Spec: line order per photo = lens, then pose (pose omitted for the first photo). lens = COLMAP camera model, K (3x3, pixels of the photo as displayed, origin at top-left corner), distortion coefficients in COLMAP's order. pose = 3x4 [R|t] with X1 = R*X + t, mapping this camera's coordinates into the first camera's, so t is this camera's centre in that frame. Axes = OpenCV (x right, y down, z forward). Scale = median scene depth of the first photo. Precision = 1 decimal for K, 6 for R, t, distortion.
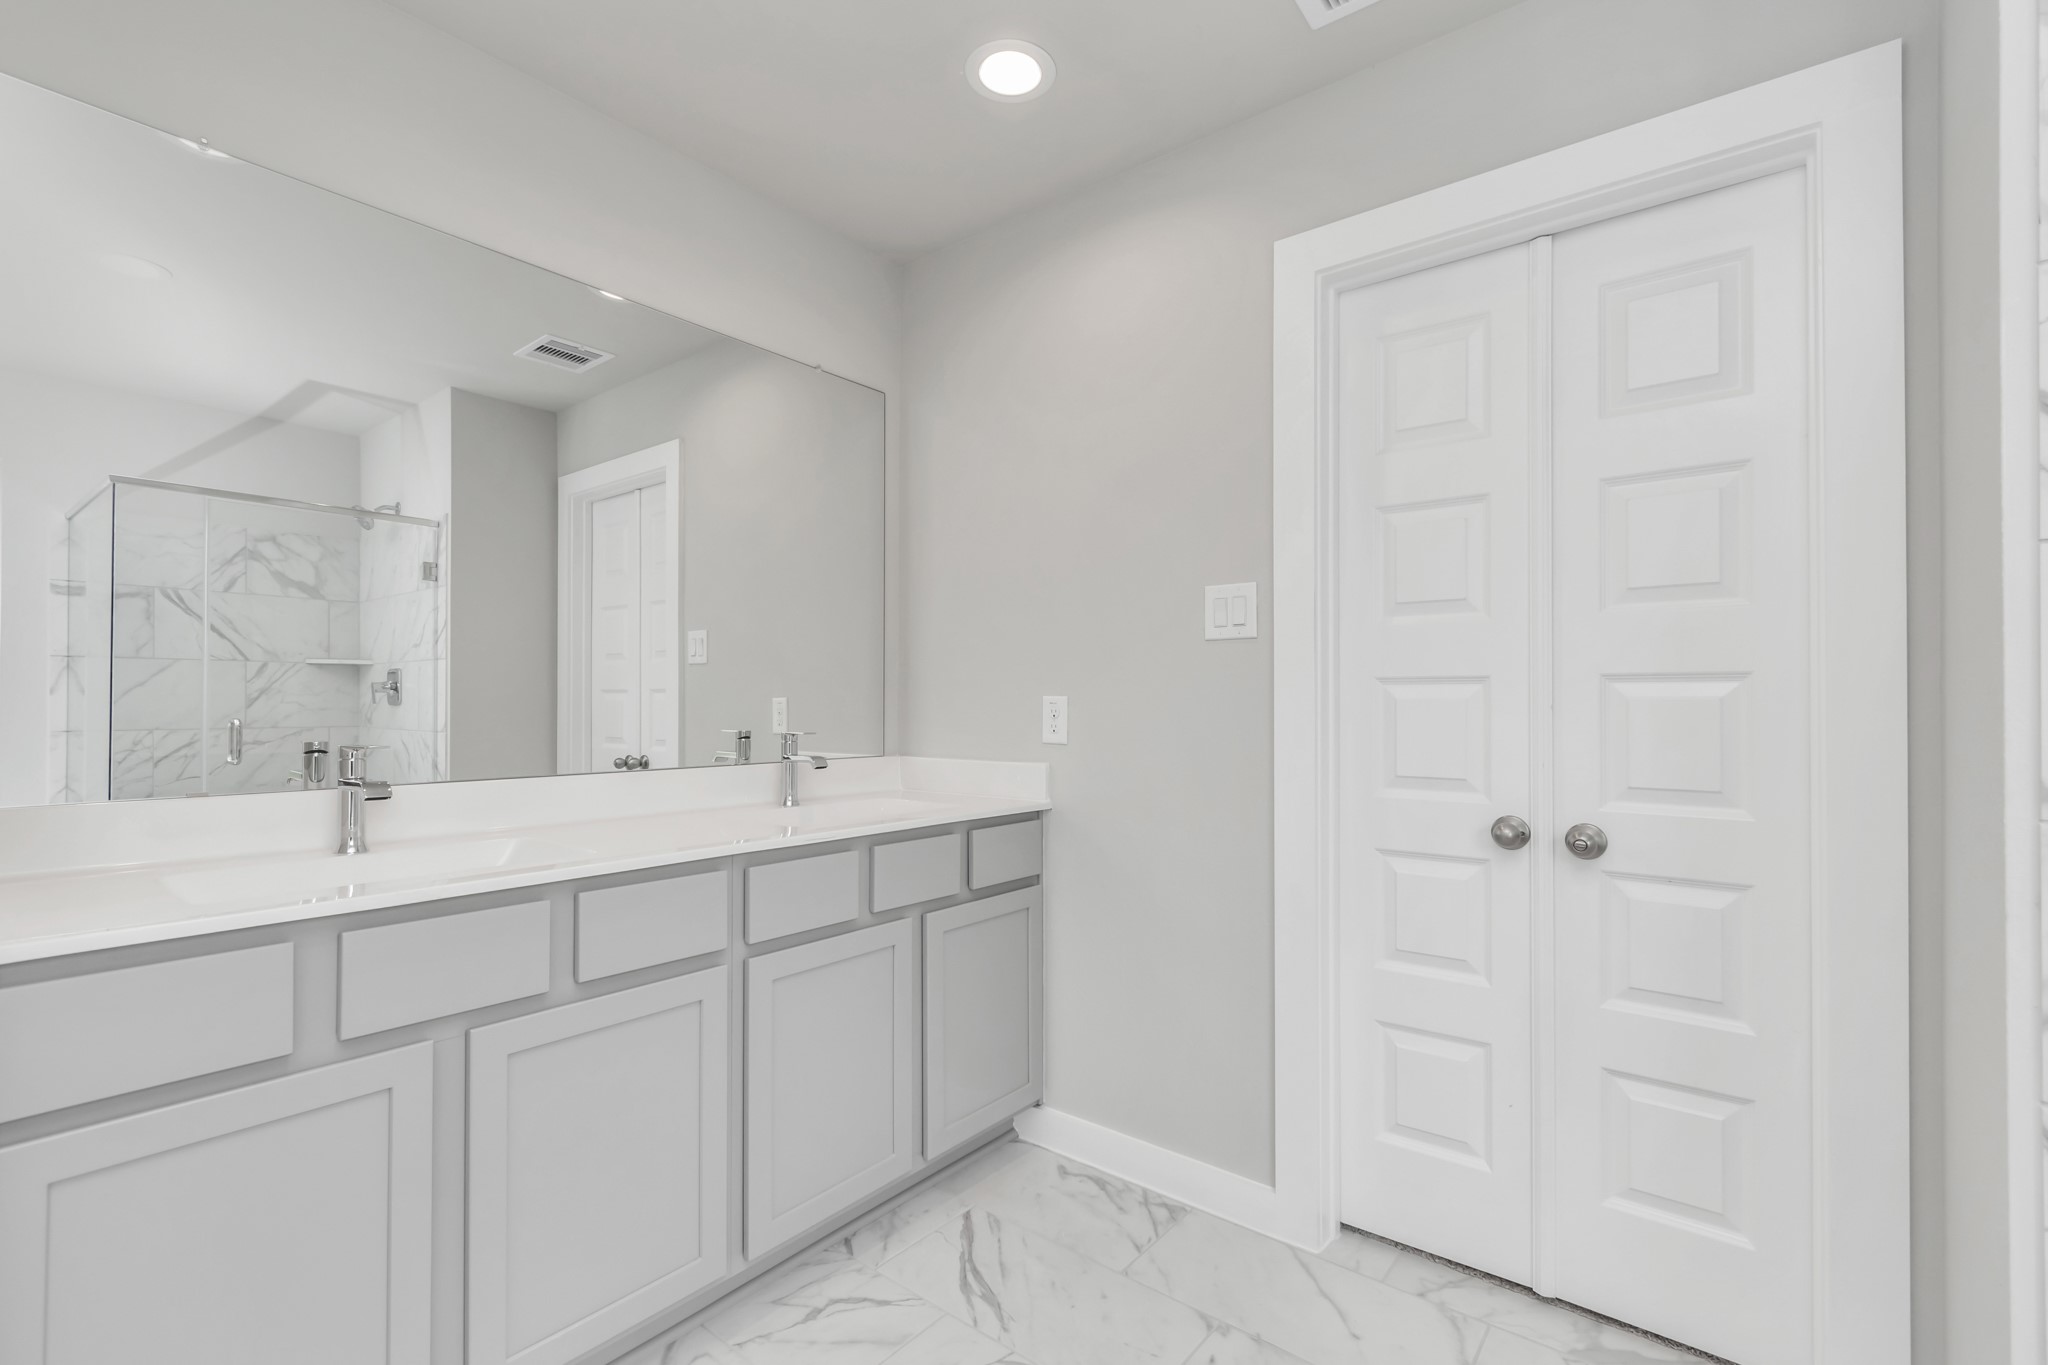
lens RADIAL K [[893.6, 0, 1024.5], [0, 893.6, 689.2], [0, 0, 1]] dist [-0.001592, -0.000115]
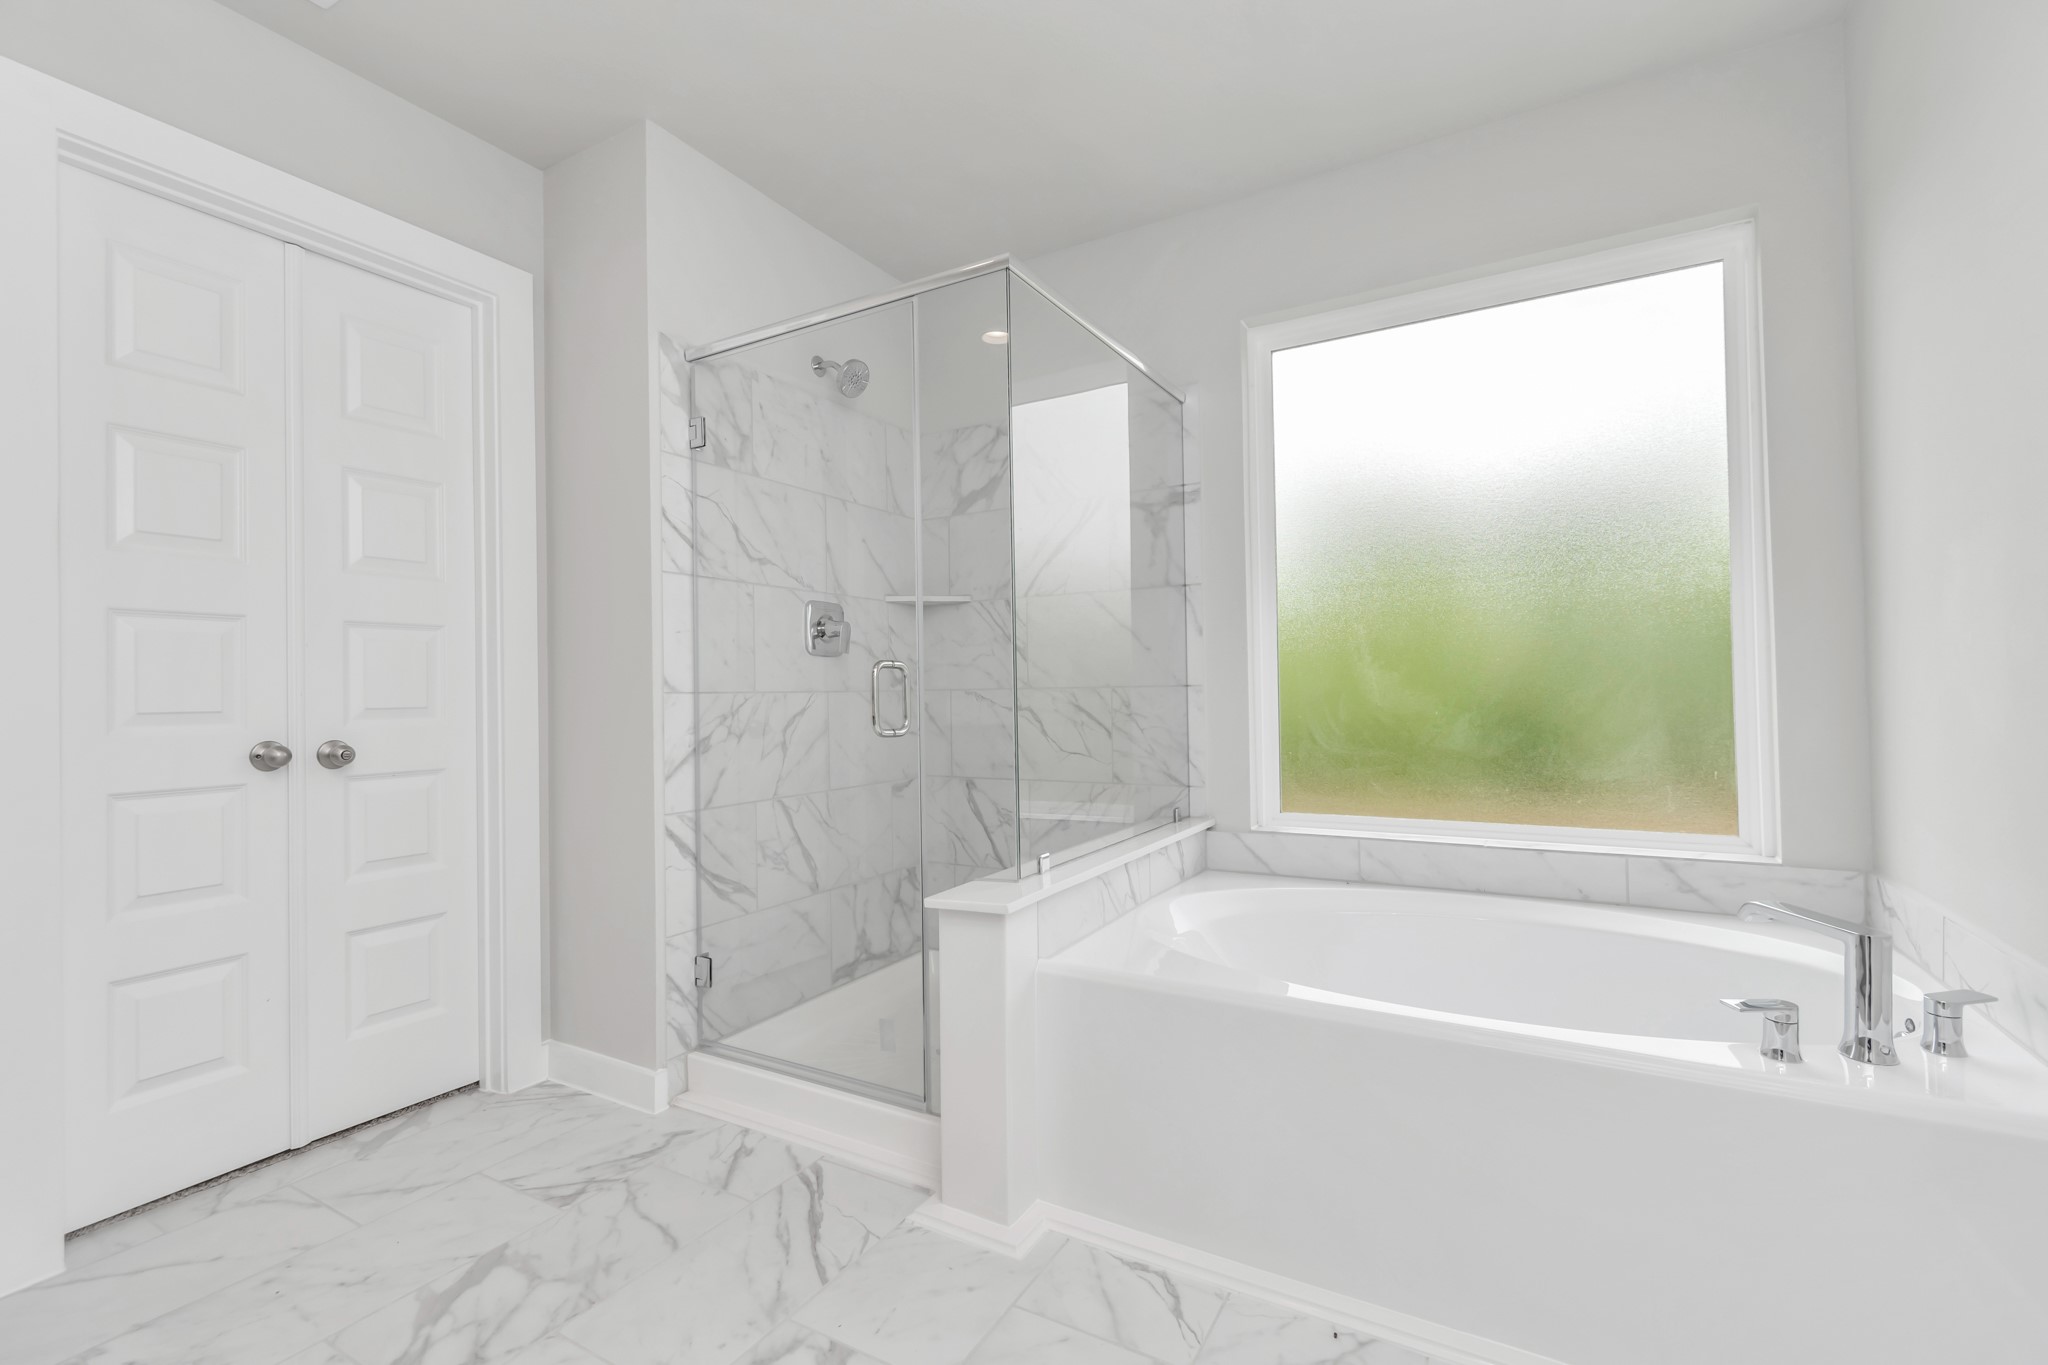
lens RADIAL K [[893.6, 0, 1024.5], [0, 893.6, 689.2], [0, 0, 1]] dist [-0.001592, -0.000115]
pose [[-0.147041, 0.001278, 0.989130, -0.720735], [0.004147, 0.999991, -0.000675, 0.083995], [-0.989122, 0.004002, -0.147045, 0.233062]]
